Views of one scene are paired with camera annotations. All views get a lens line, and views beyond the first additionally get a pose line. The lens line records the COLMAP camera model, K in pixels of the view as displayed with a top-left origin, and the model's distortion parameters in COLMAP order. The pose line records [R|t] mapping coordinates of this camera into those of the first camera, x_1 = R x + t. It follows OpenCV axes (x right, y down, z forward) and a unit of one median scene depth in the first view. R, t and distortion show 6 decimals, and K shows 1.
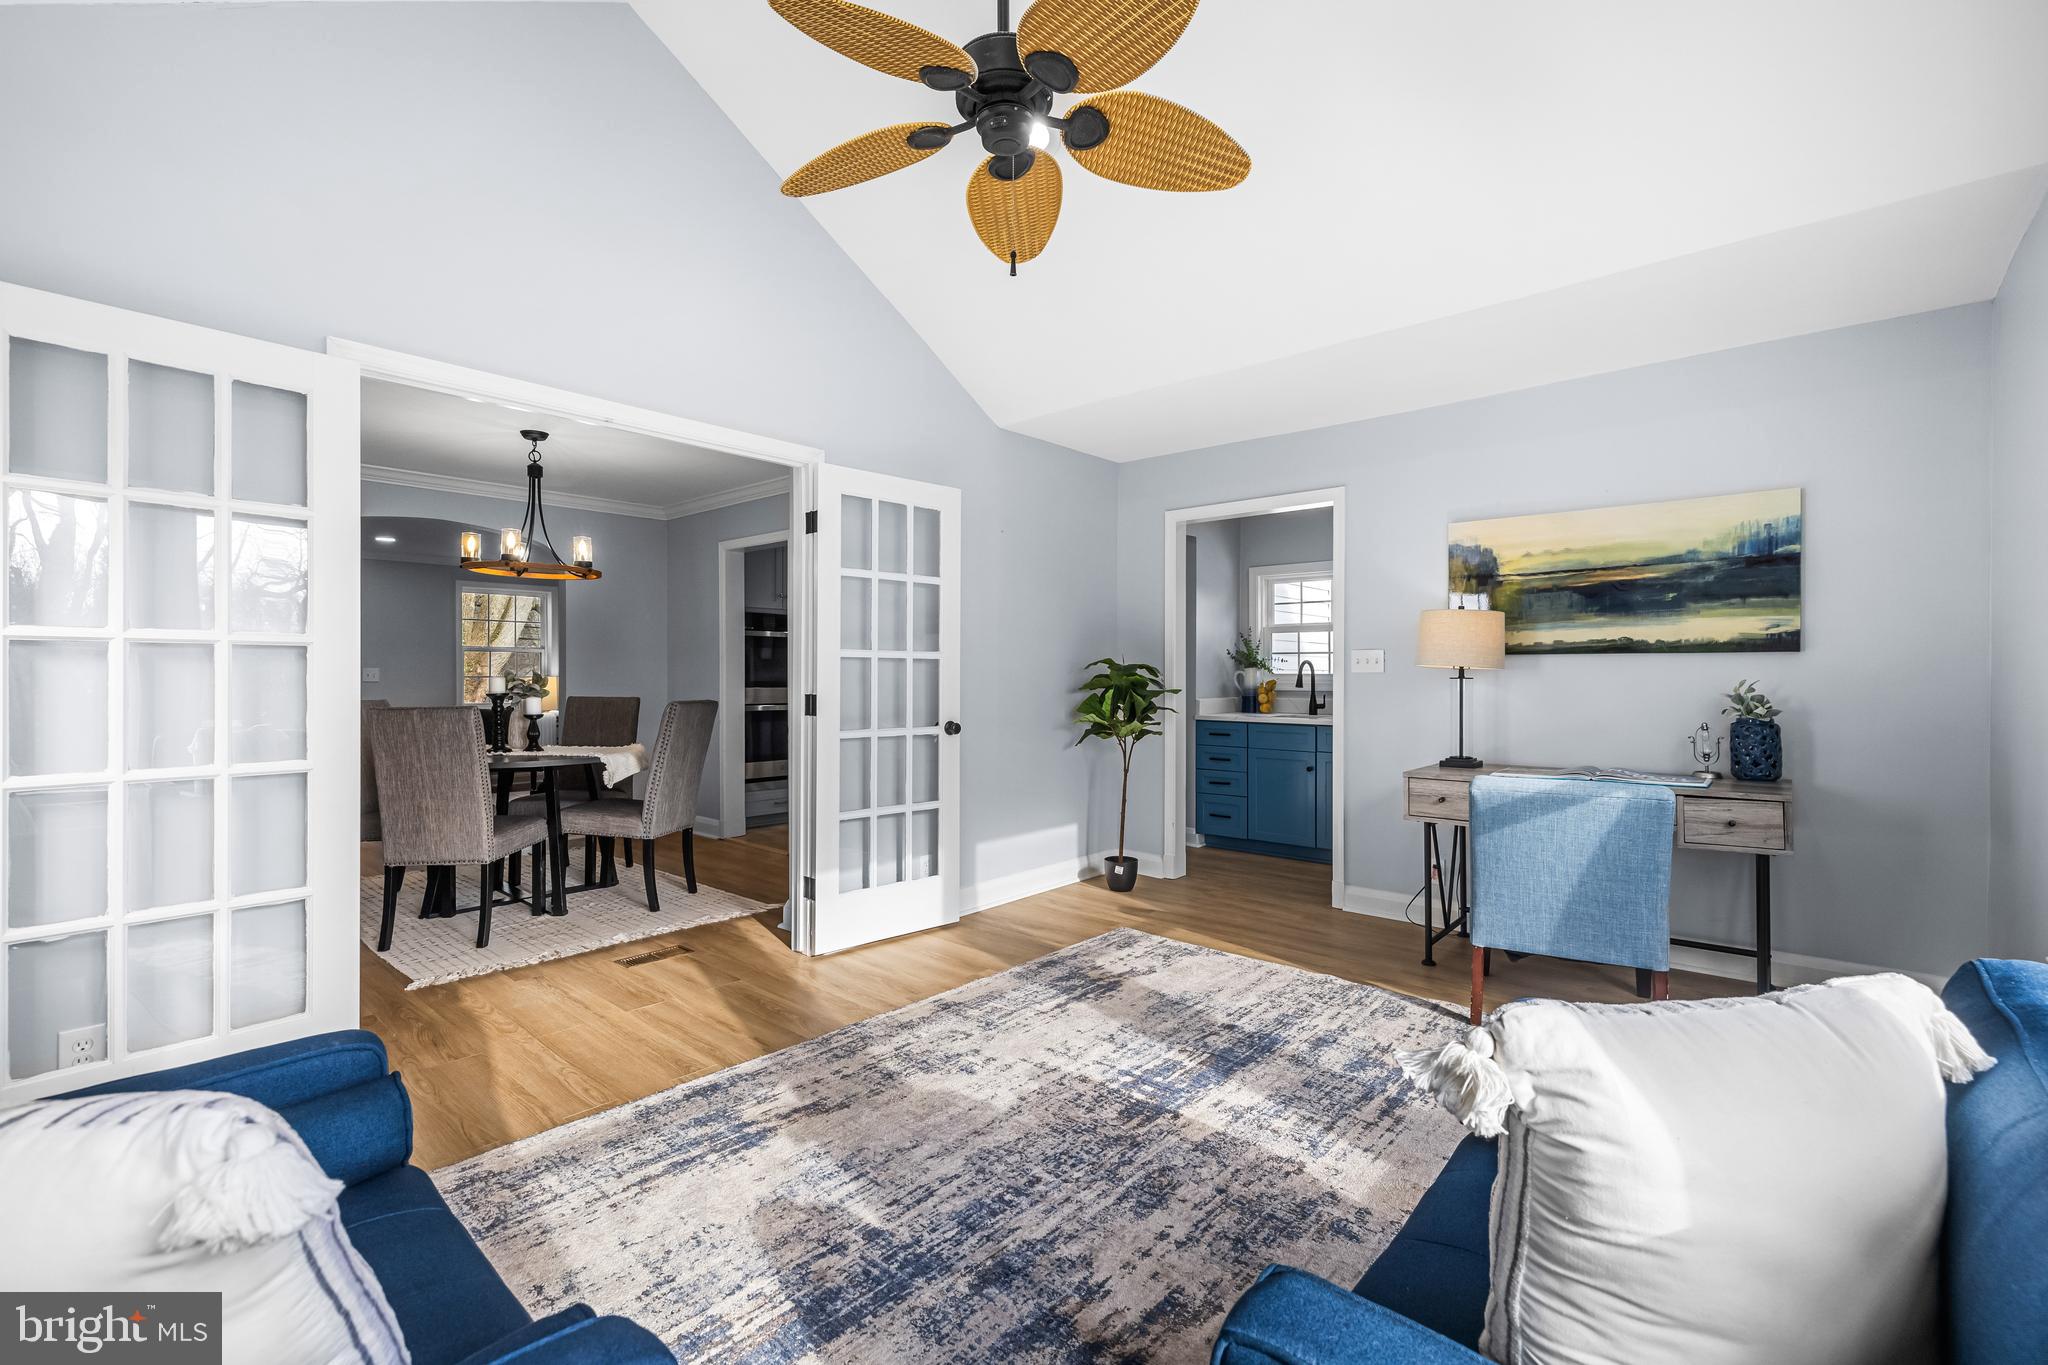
lens RADIAL K [[884.5, 0, 1025.5], [0, 884.5, 674.9], [0, 0, 1]] dist [0.004838, 0.000116]
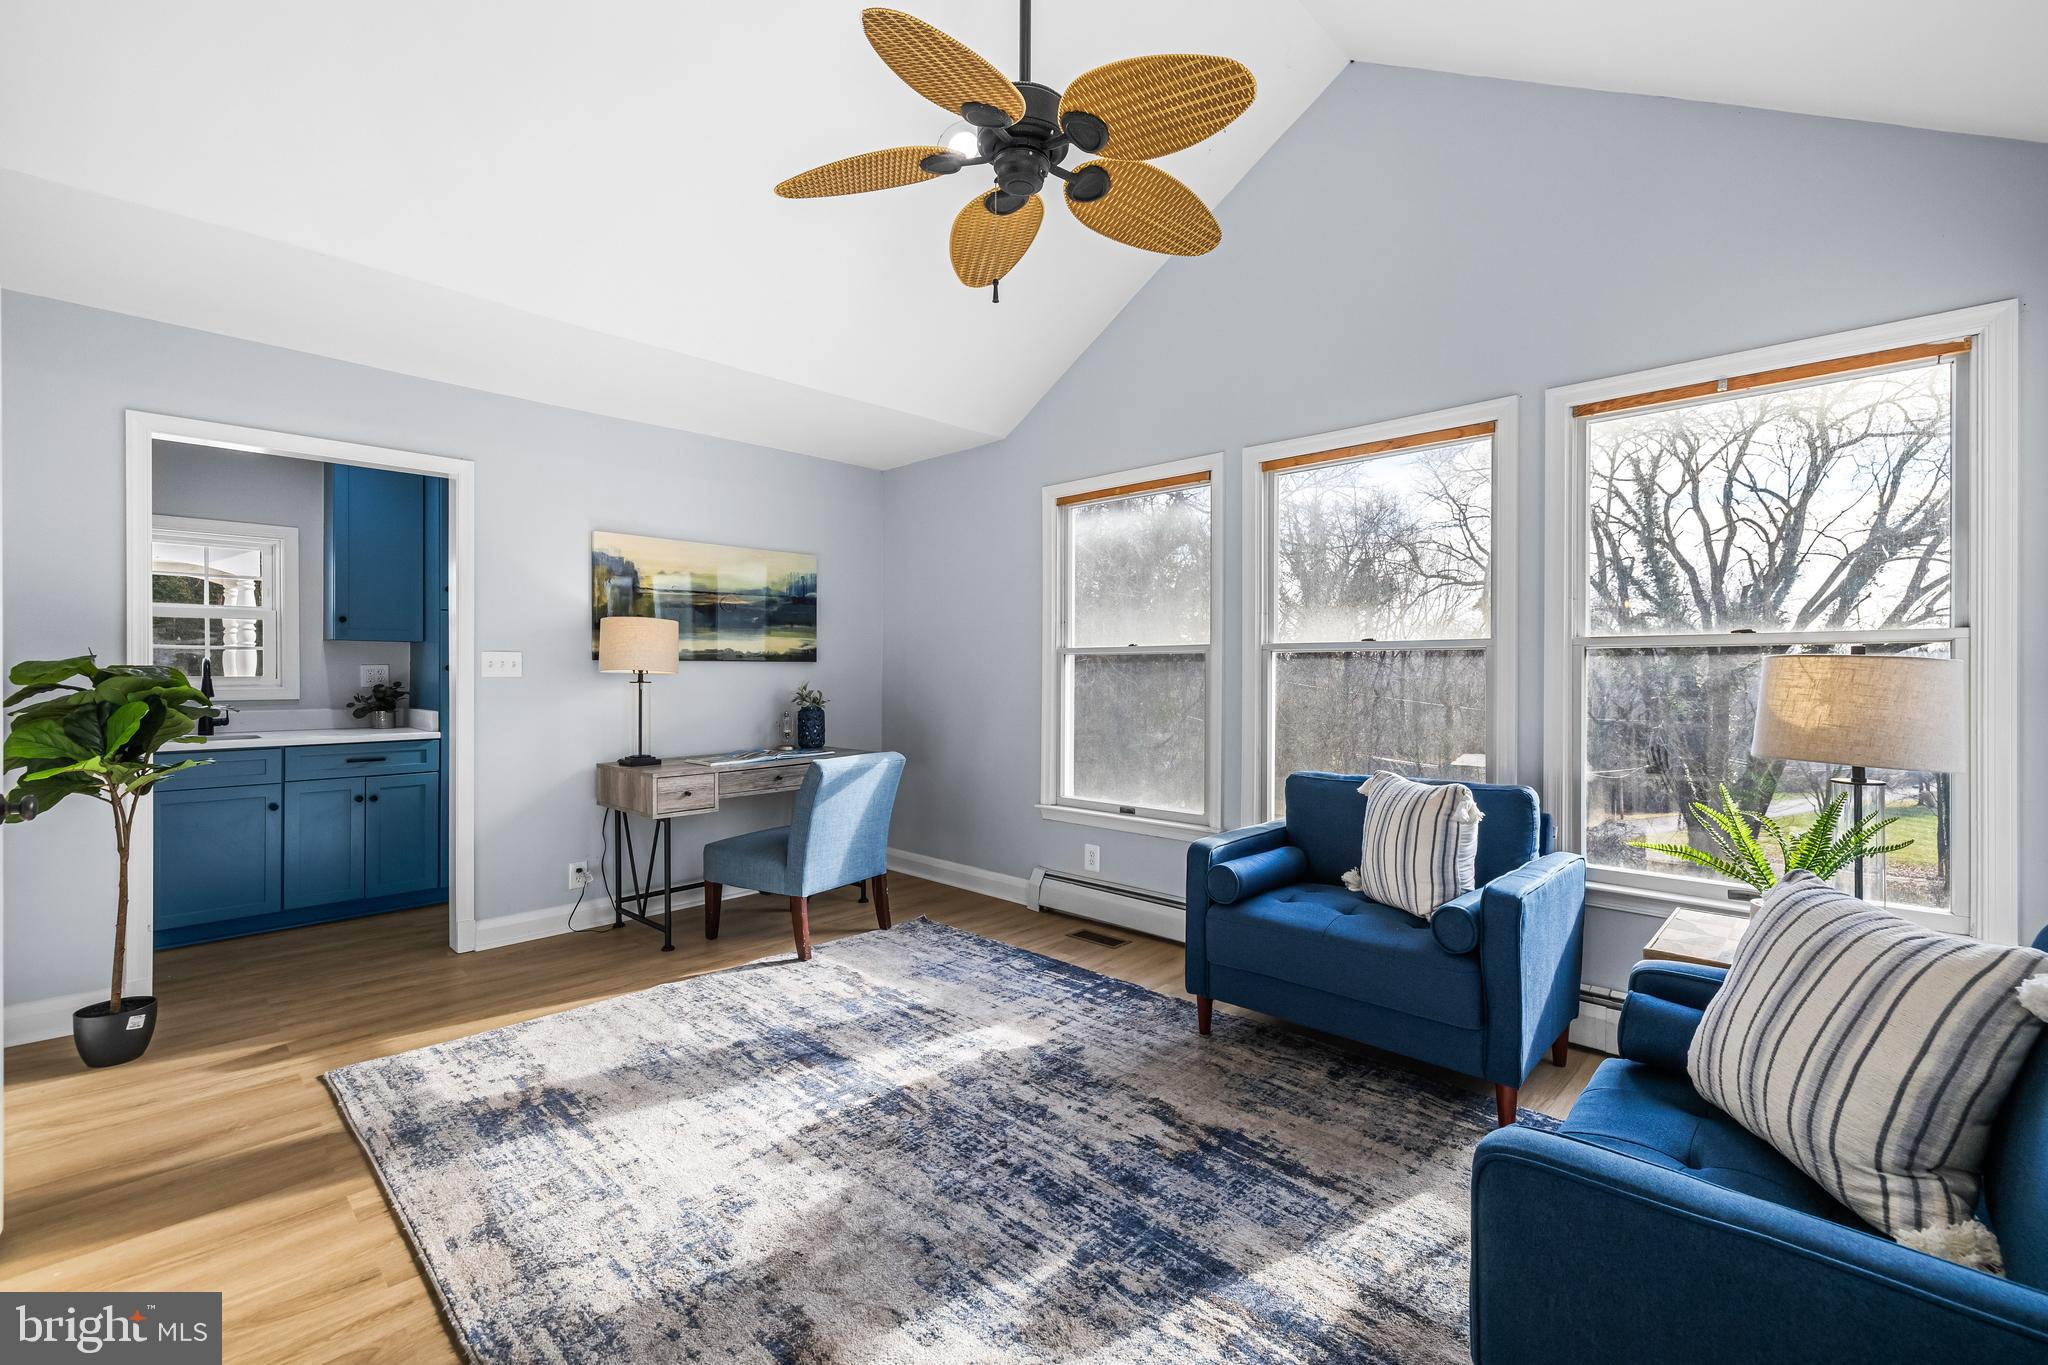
lens RADIAL K [[884.5, 0, 1025.5], [0, 884.5, 674.9], [0, 0, 1]] dist [0.004838, 0.000116]
pose [[0.038873, -0.006179, 0.999225, -0.687828], [-0.001163, 0.999980, 0.006229, -0.015063], [-0.999243, -0.001404, 0.038865, 0.609839]]
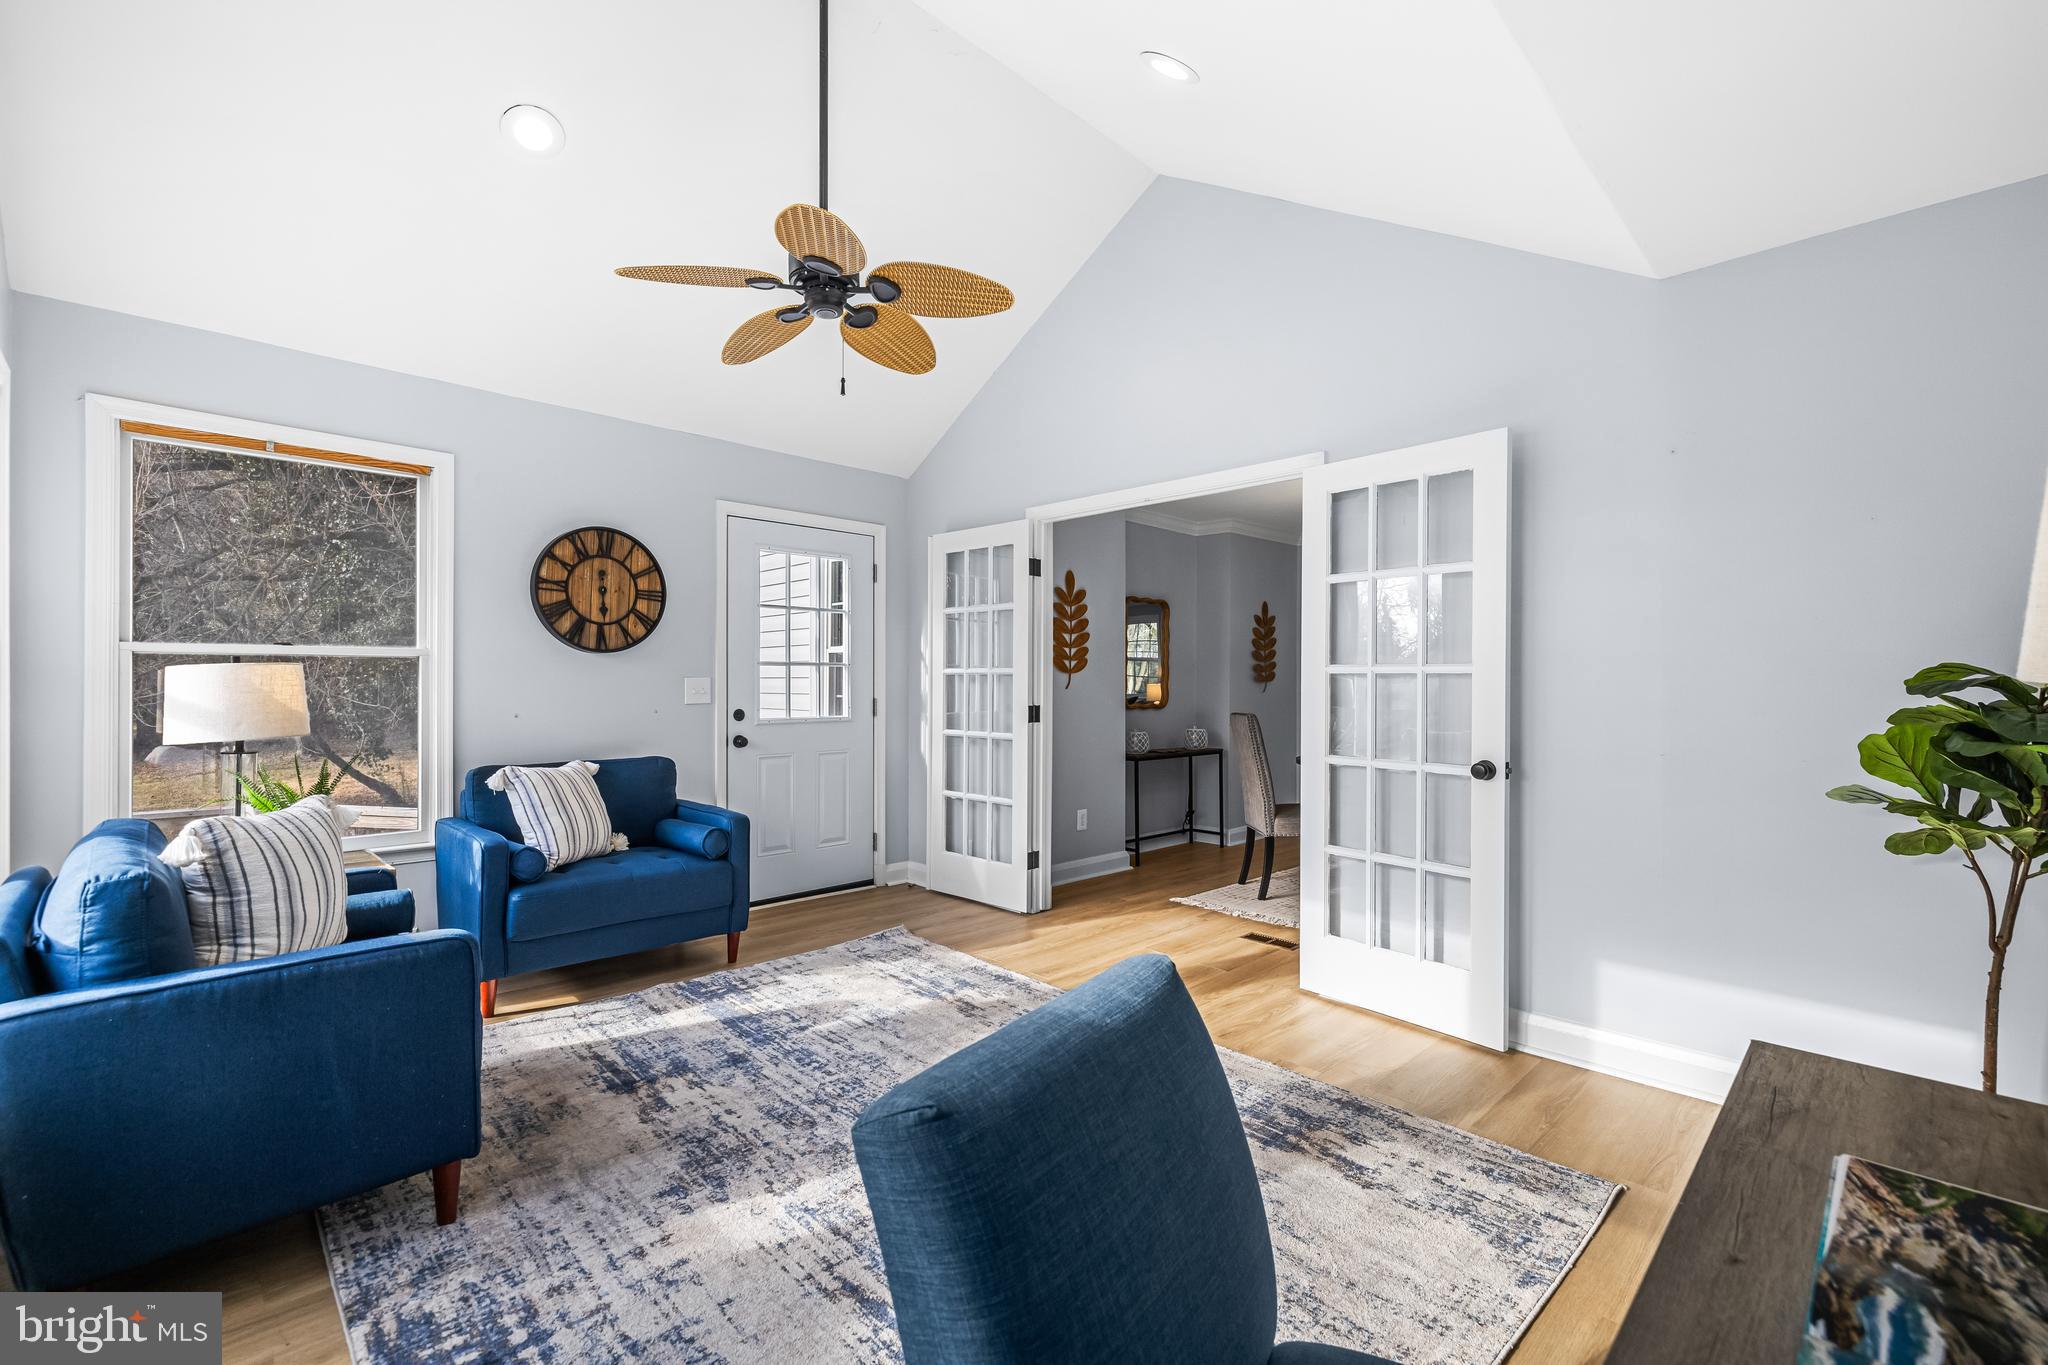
lens RADIAL K [[884.5, 0, 1025.5], [0, 884.5, 674.9], [0, 0, 1]] dist [0.004838, 0.000116]
pose [[-0.067843, -0.009912, -0.997647, 0.863320], [-0.005751, 0.999938, -0.009544, -0.009446], [0.997679, 0.005090, -0.067896, 0.903370]]
